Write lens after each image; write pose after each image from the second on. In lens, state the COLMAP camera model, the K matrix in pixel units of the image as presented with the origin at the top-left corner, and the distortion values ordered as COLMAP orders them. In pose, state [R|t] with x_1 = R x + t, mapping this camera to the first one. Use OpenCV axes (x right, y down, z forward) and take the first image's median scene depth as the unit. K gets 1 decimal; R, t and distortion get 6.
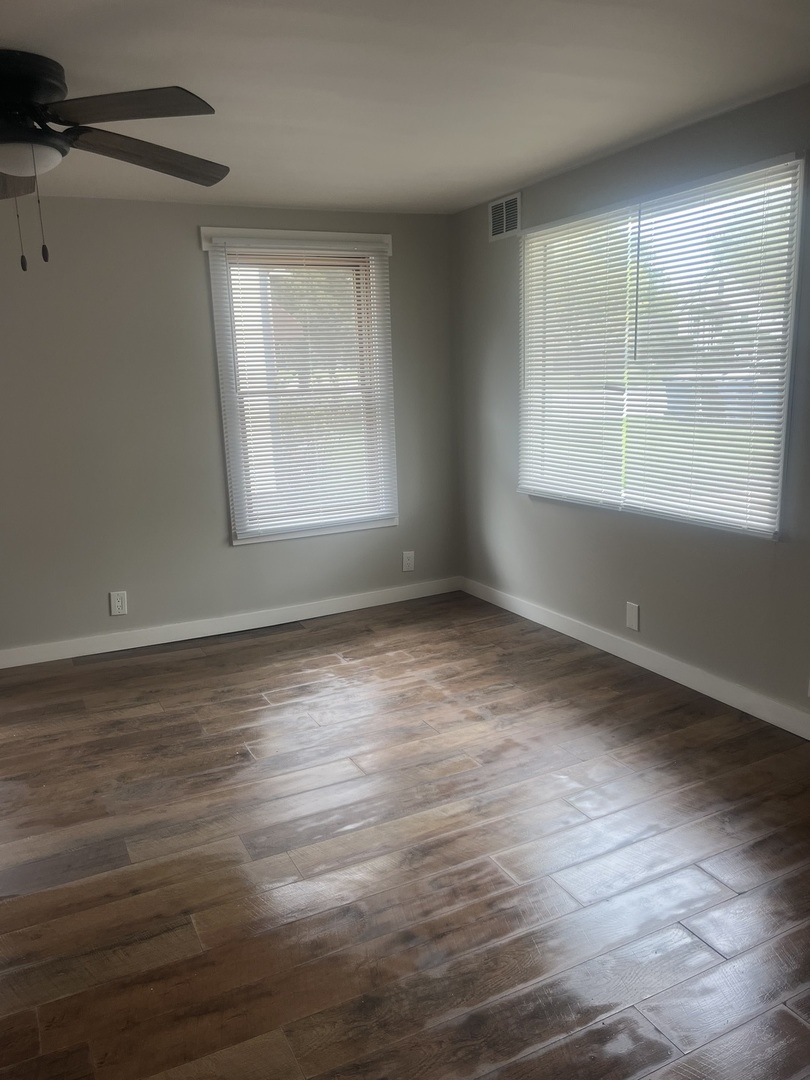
lens RADIAL K [[818.1, 0, 407.2], [0, 818.1, 547.0], [0, 0, 1]] dist [0.061137, -0.094611]
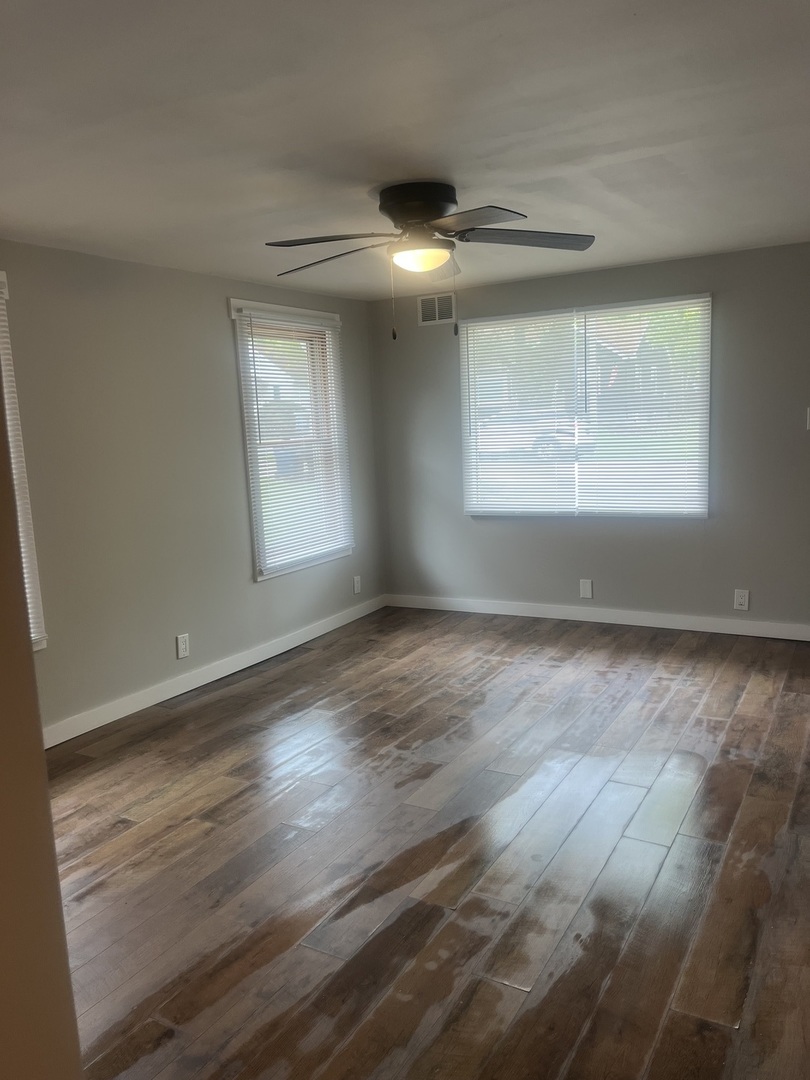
lens RADIAL K [[818.1, 0, 420.7], [0, 818.1, 539.5], [0, 0, 1]] dist [0.061137, -0.094611]
pose [[0.827061, -0.085015, 0.555646, -0.720486], [0.134990, 0.989609, -0.049516, 0.029838], [-0.545663, 0.115959, 0.829943, -0.038358]]
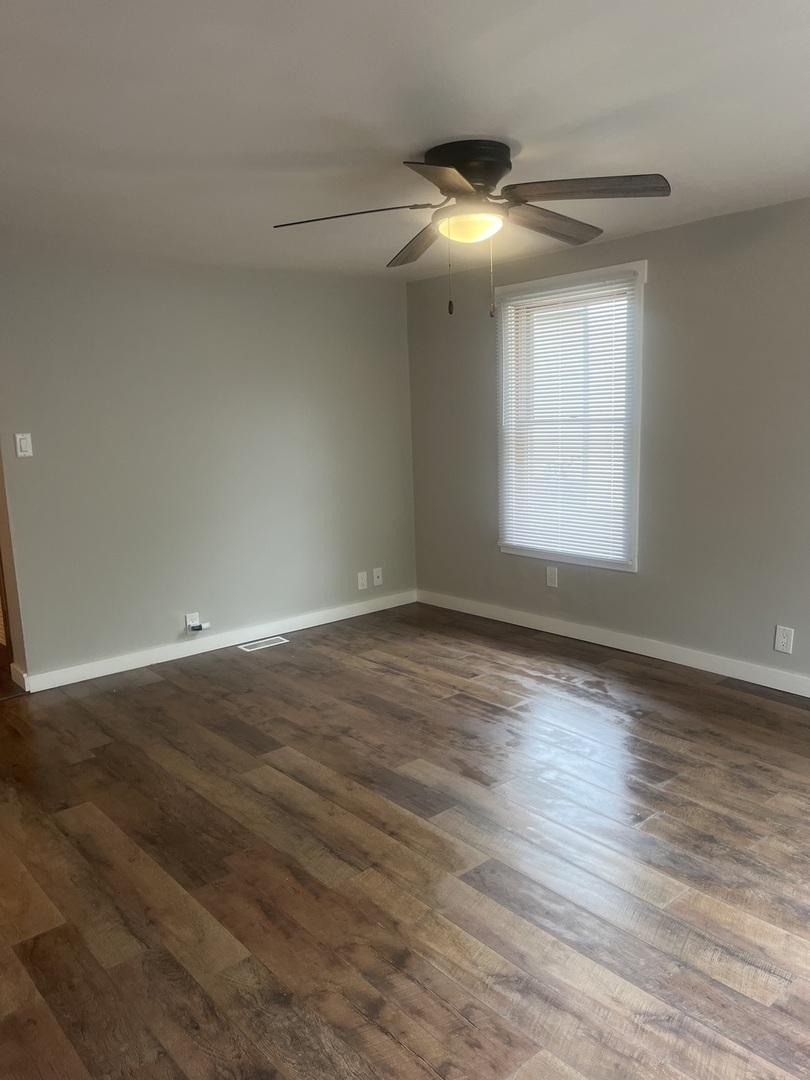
lens RADIAL K [[818.1, 0, 407.4], [0, 818.1, 535.5], [0, 0, 1]] dist [0.061137, -0.094611]
pose [[0.234793, 0.179927, -0.955248, 0.438471], [-0.175956, 0.974352, 0.140276, -0.107063], [0.955987, 0.135145, 0.260430, 0.374440]]
